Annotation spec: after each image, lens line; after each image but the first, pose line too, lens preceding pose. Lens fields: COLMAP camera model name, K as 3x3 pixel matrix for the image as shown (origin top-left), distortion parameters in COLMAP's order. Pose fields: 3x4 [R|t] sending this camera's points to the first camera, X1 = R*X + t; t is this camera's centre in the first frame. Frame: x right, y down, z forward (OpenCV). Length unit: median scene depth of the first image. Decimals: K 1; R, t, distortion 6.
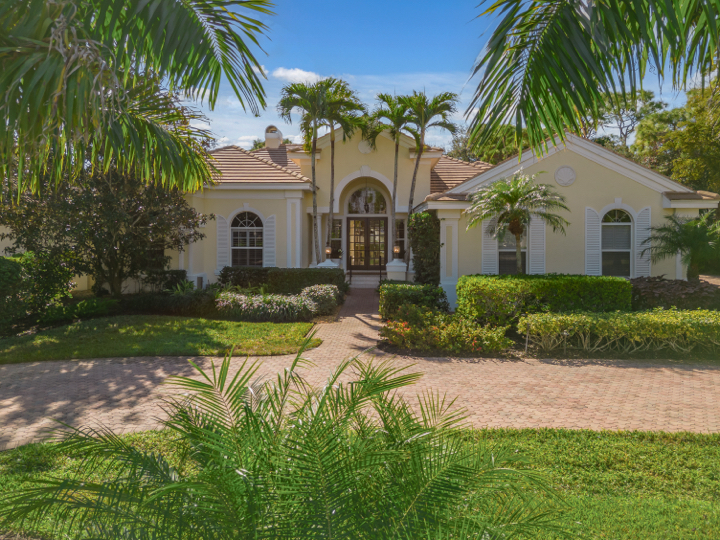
lens RADIAL K [[507.3, 0, 356.8], [0, 507.3, 268.2], [0, 0, 1]] dist [0.064659, -0.050177]
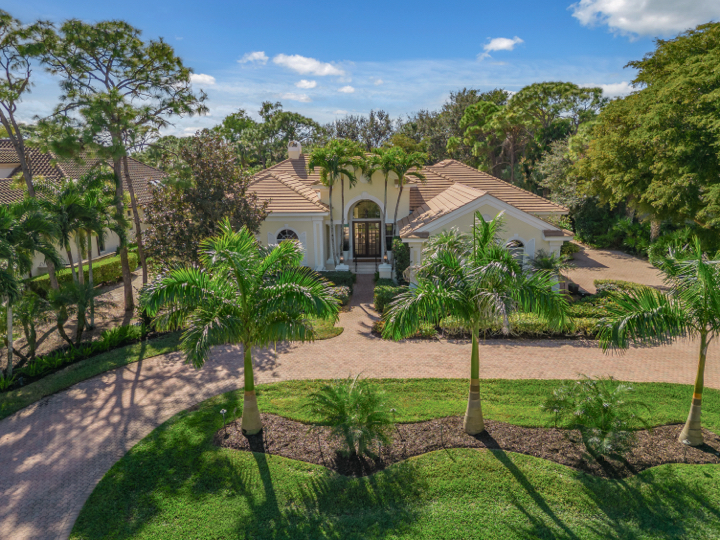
lens RADIAL K [[507.3, 0, 360.9], [0, 507.3, 270.5], [0, 0, 1]] dist [0.064659, -0.050177]
pose [[0.999824, -0.018777, -0.000046, 0.001905], [0.018563, 0.988029, 0.153146, -0.267945], [-0.002830, -0.153120, 0.988204, -0.636510]]
